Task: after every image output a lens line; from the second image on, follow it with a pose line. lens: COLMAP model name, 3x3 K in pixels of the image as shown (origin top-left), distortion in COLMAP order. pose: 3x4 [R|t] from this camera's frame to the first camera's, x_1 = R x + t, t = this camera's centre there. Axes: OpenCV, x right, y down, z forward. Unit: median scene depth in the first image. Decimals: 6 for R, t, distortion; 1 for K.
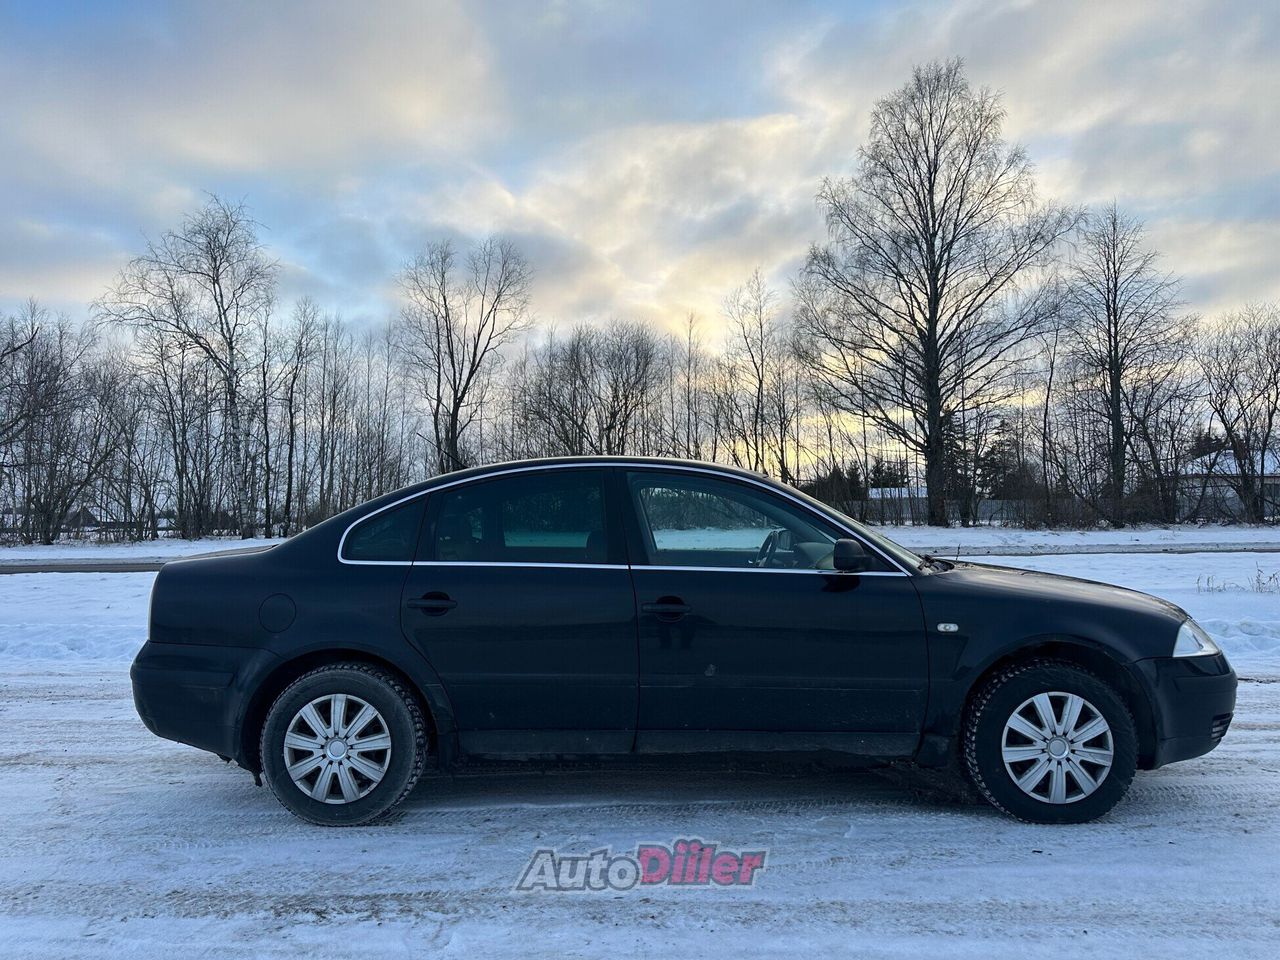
lens RADIAL K [[889.8, 0, 634.0], [0, 889.8, 475.9], [0, 0, 1]] dist [0.017877, -0.004432]
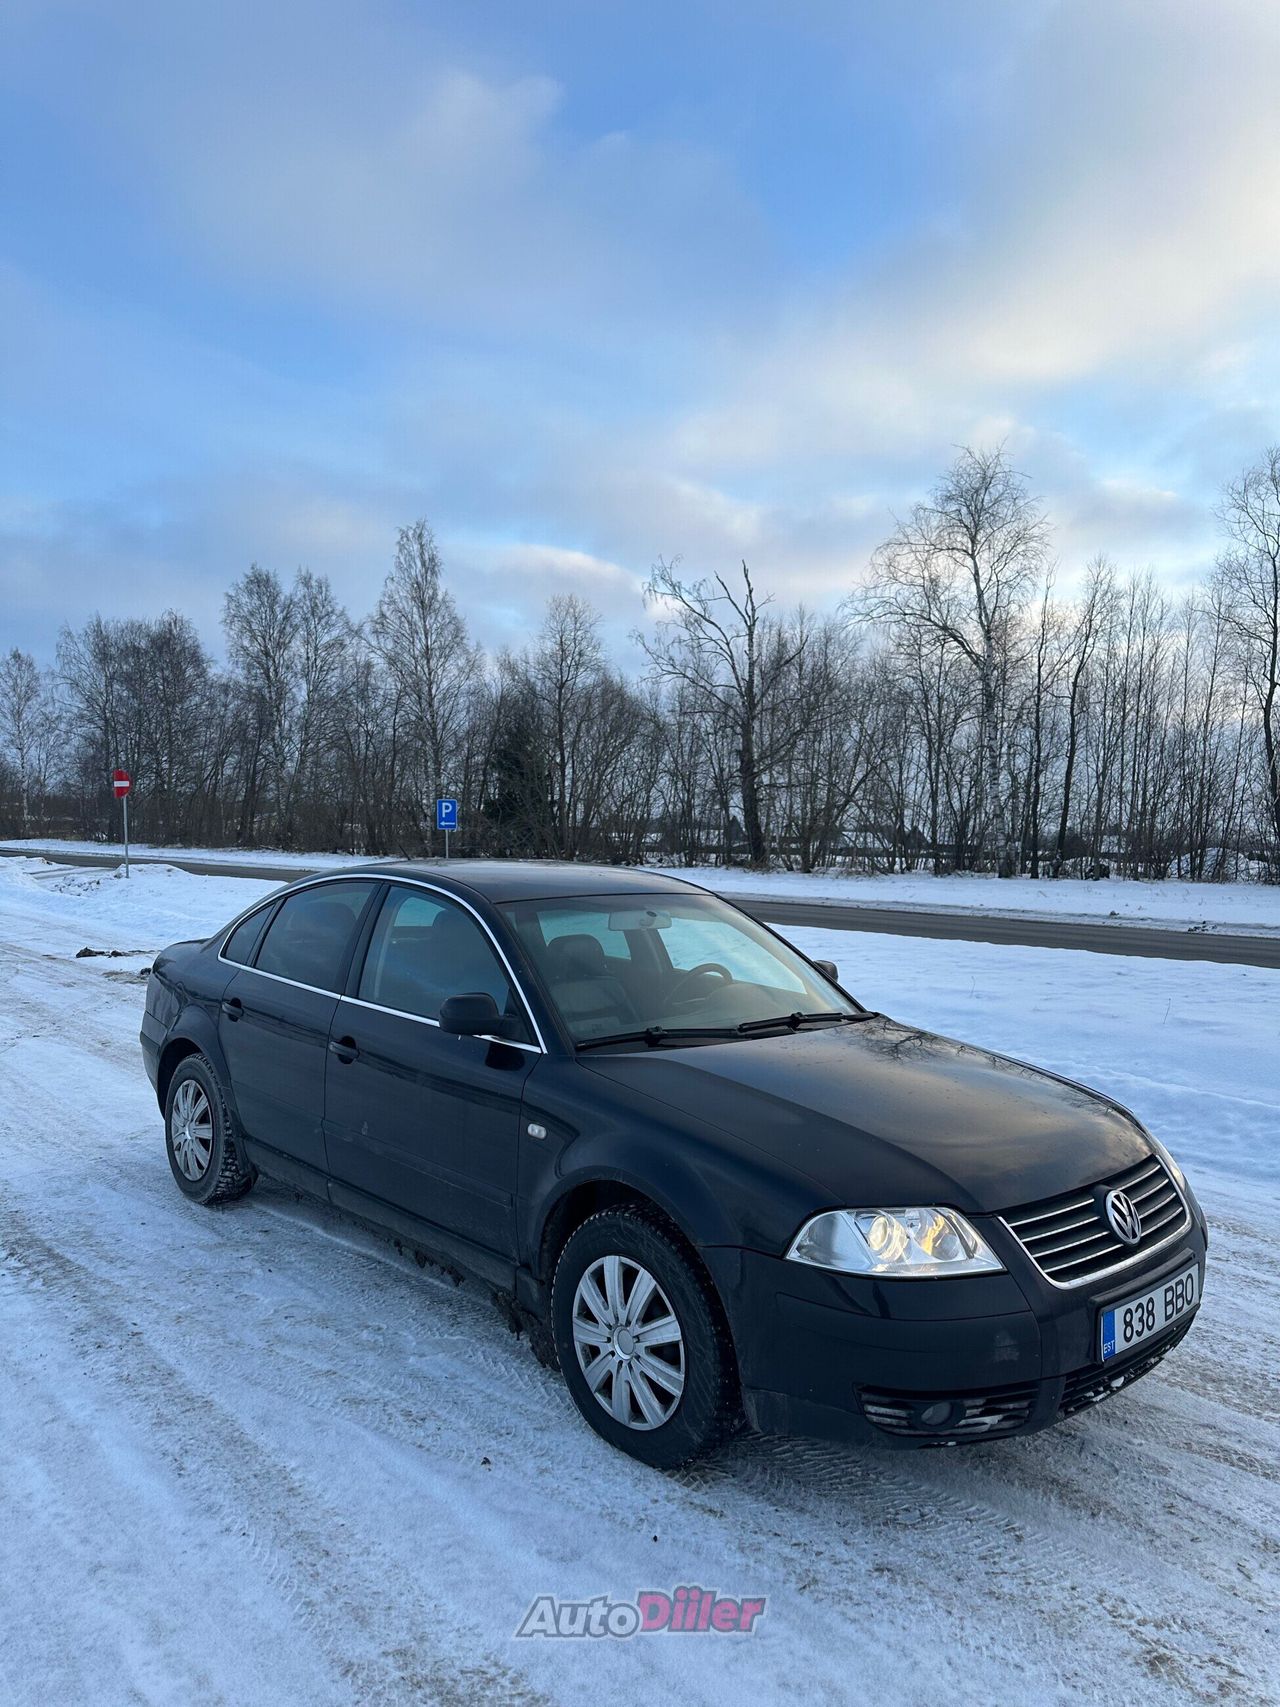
lens RADIAL K [[1186.7, 0, 634.4], [0, 1186.7, 856.0], [0, 0, 1]] dist [0.017877, -0.004432]
pose [[0.694568, 0.033210, -0.718660, 1.099591], [0.007380, 0.998553, 0.053276, -0.102877], [0.719389, -0.042308, 0.693318, 0.408124]]
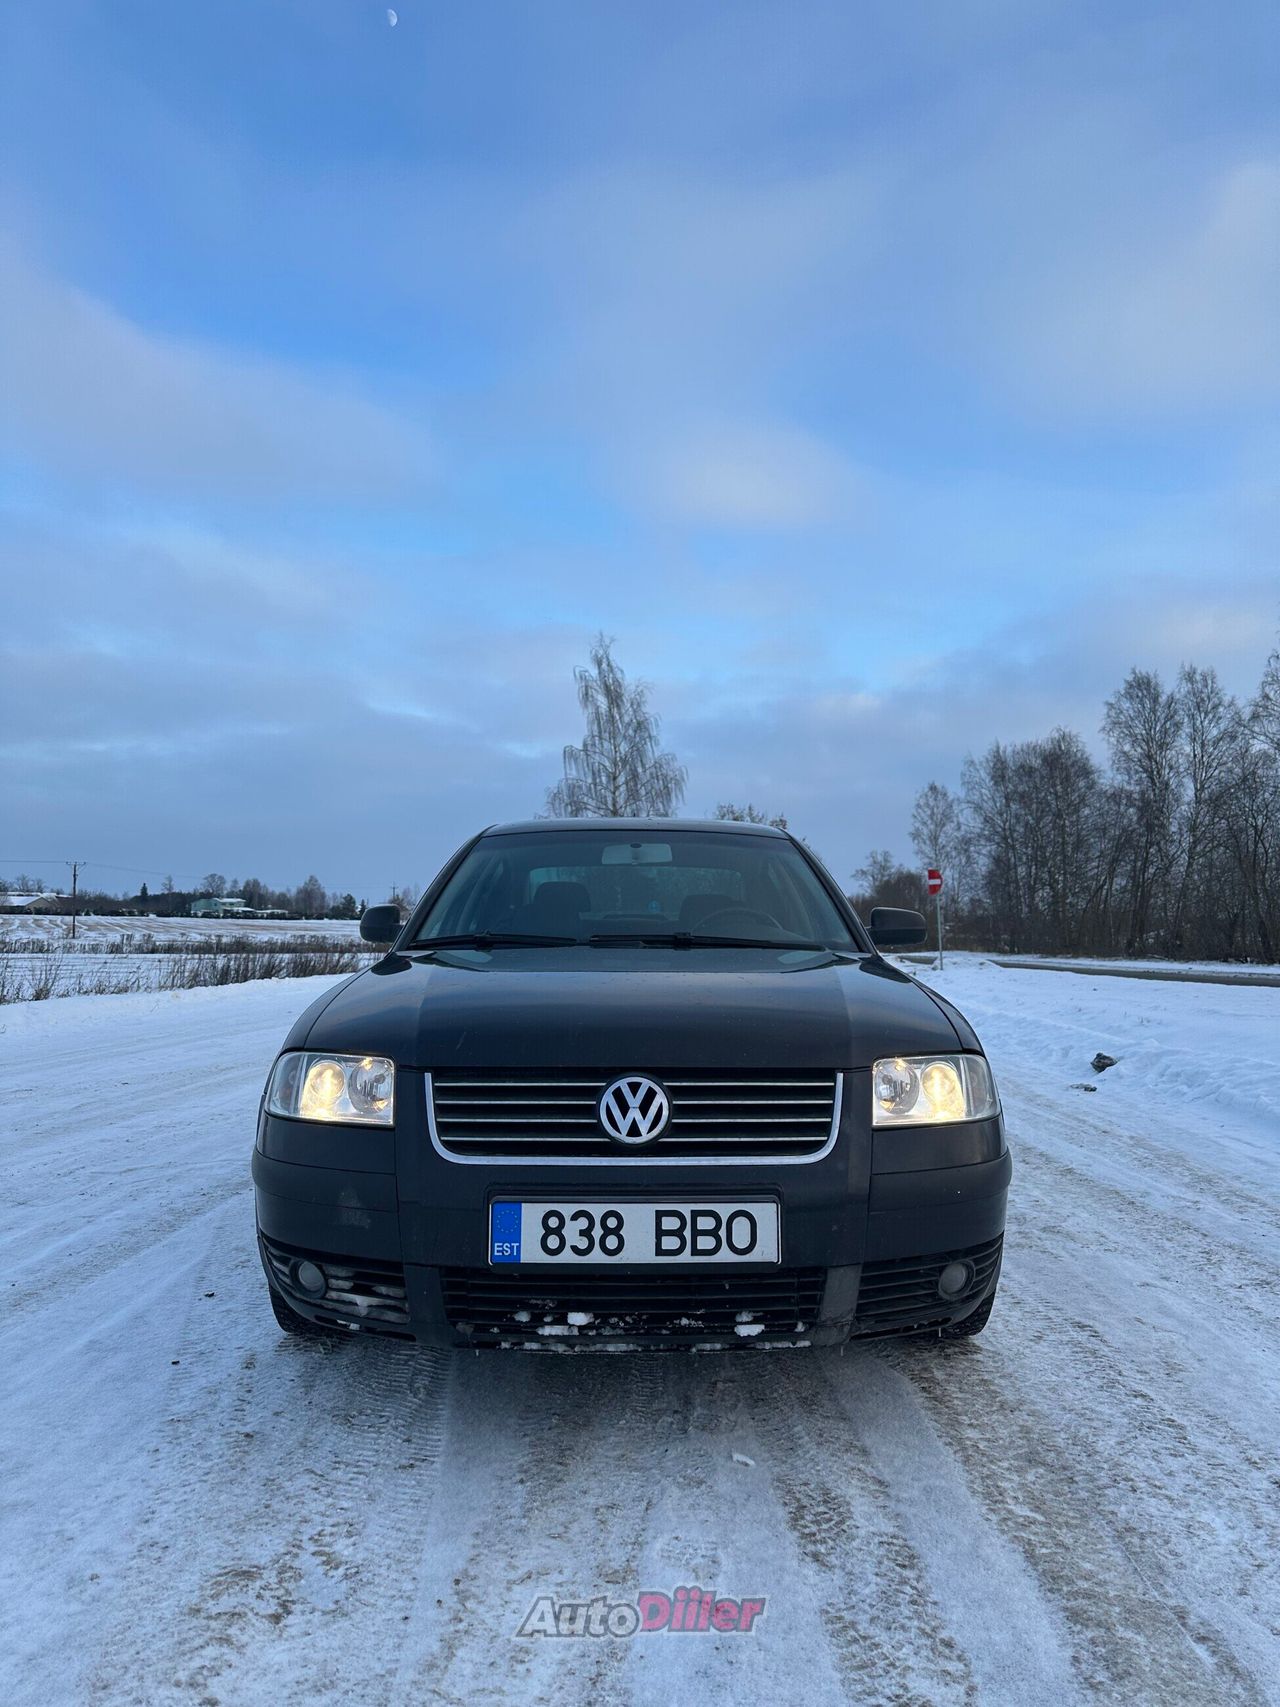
lens RADIAL K [[1186.7, 0, 644.7], [0, 1186.7, 855.2], [0, 0, 1]] dist [0.017877, -0.004432]
pose [[0.030651, -0.065202, -0.997401, 1.399292], [0.037384, 0.997247, -0.064043, 0.115047], [0.998831, -0.035324, 0.033005, 1.262884]]
